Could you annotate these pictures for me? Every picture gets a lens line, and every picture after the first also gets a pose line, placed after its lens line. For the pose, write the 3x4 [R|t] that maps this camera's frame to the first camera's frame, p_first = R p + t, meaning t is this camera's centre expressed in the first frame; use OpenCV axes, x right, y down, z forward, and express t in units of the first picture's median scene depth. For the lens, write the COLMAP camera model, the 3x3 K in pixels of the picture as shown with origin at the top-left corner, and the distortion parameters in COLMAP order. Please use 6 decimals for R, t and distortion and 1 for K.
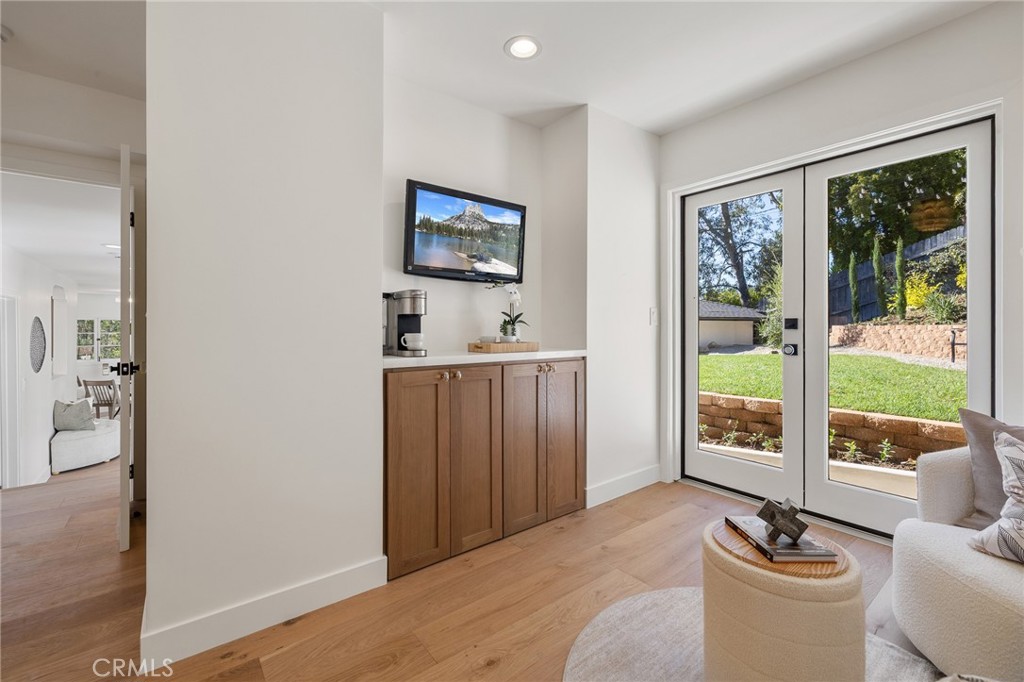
lens RADIAL K [[437.9, 0, 509.5], [0, 437.9, 331.7], [0, 0, 1]] dist [-0.000529, 0.000542]
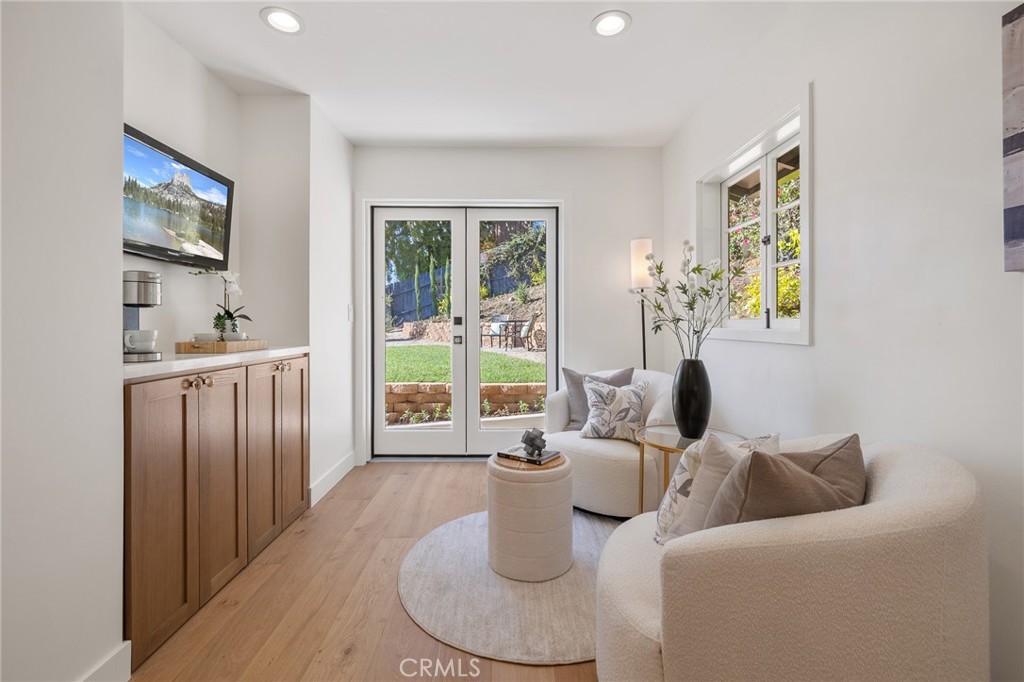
lens RADIAL K [[437.9, 0, 523.1], [0, 437.9, 328.9], [0, 0, 1]] dist [-0.000529, 0.000542]
pose [[0.586493, -0.007321, 0.809921, -0.352256], [0.006174, 0.999971, 0.004568, 0.001841], [-0.809930, 0.002321, 0.586521, 0.038612]]
